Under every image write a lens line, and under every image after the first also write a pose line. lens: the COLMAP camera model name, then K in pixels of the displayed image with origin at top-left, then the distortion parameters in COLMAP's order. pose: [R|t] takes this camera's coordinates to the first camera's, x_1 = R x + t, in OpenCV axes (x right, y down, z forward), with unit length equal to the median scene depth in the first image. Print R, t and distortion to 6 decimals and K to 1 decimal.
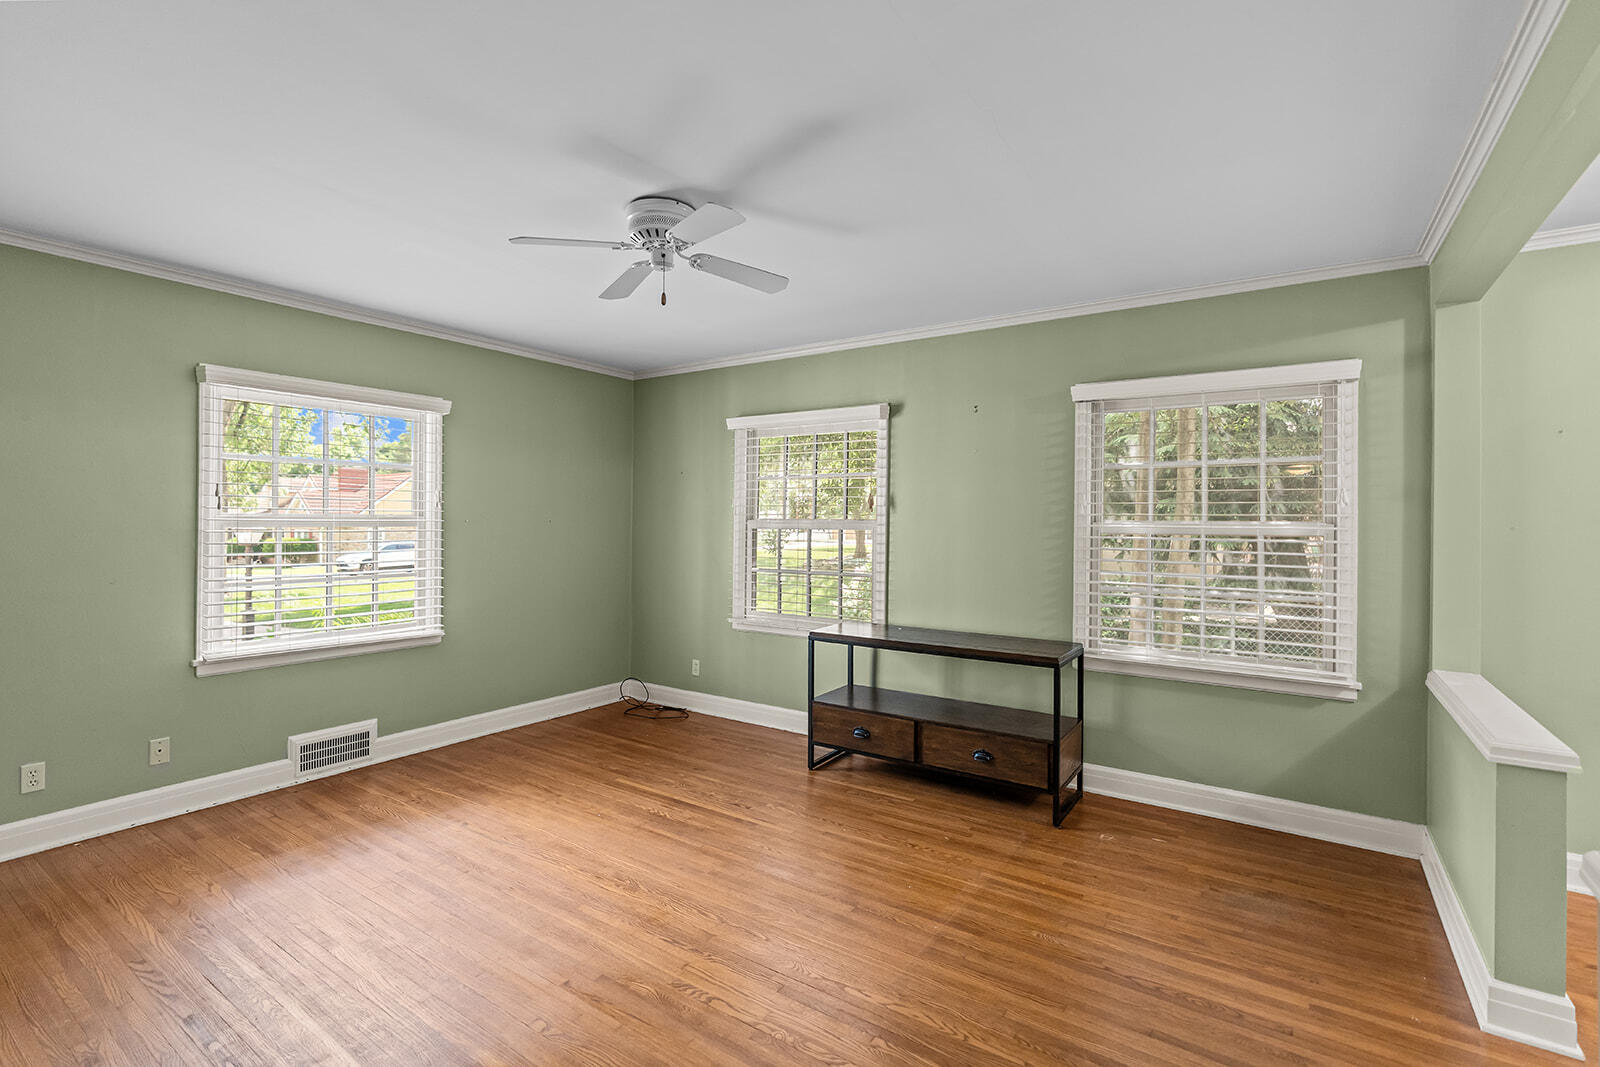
lens RADIAL K [[726.9, 0, 802.9], [0, 726.9, 518.9], [0, 0, 1]] dist [0.001219, 0.000219]
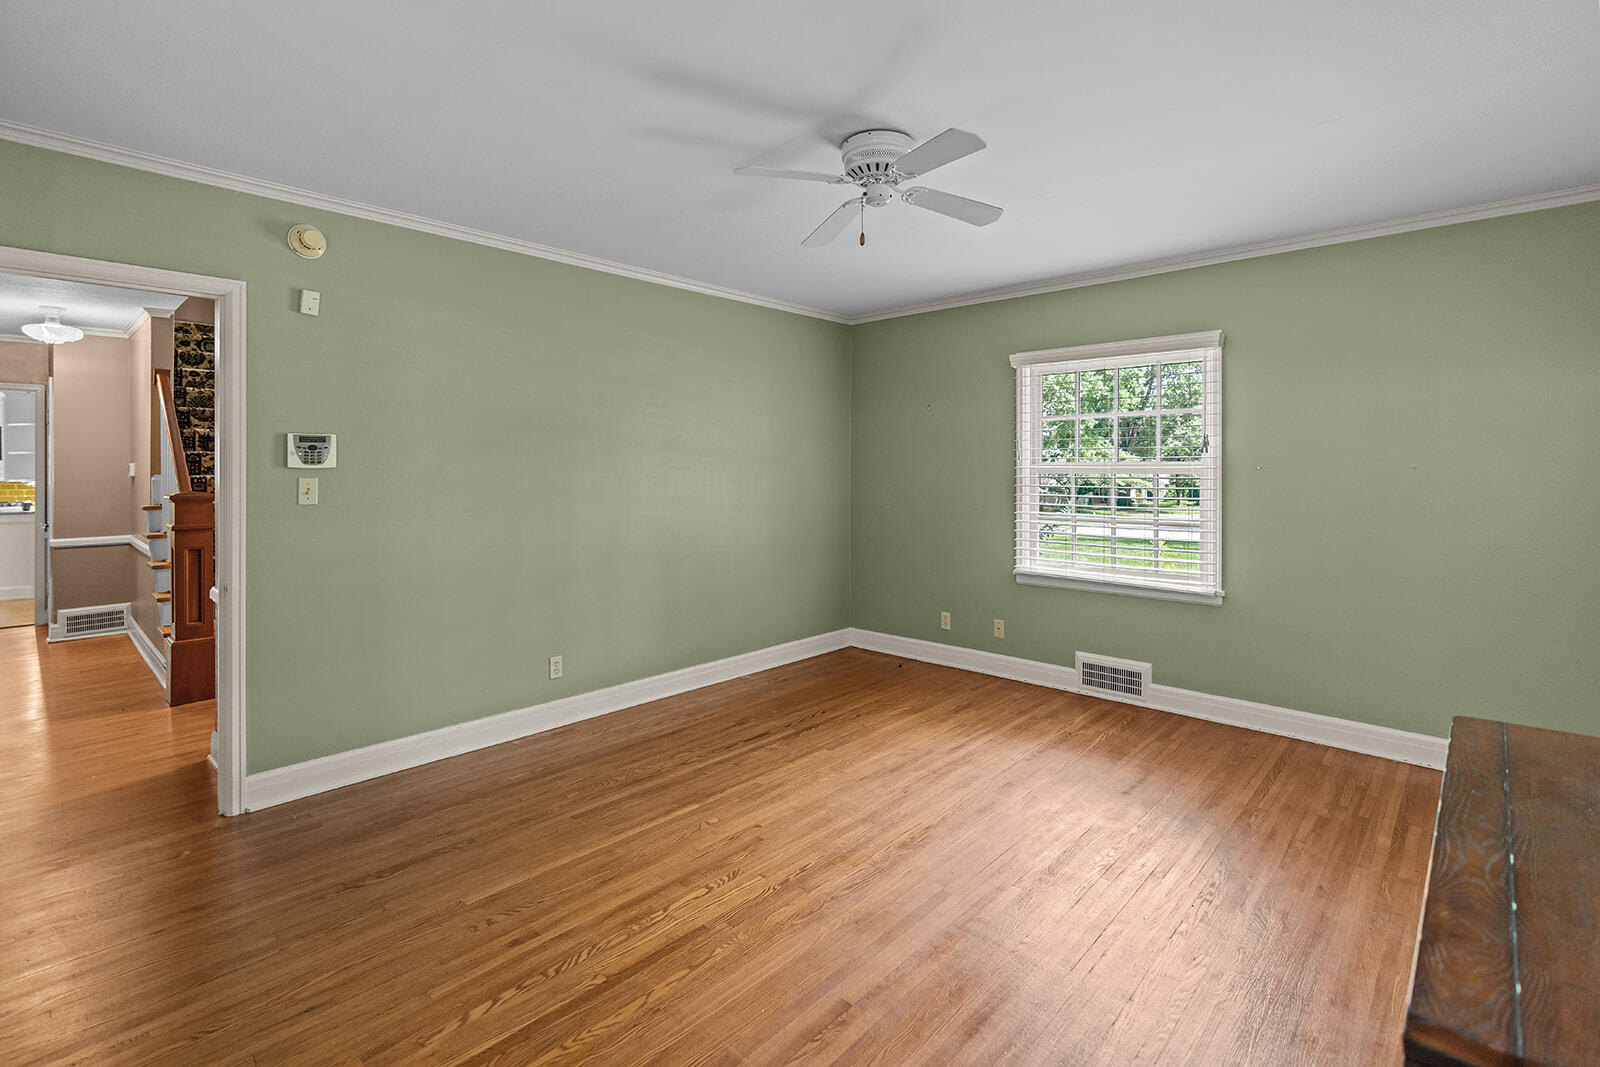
lens RADIAL K [[742.4, 0, 795.9], [0, 742.4, 469.1], [0, 0, 1]] dist [-0.000203, -0.000010]
pose [[-0.158586, -0.005270, -0.987331, 0.564429], [0.004726, 0.999970, -0.006097, 0.008946], [0.987334, -0.005633, -0.158557, 0.748788]]
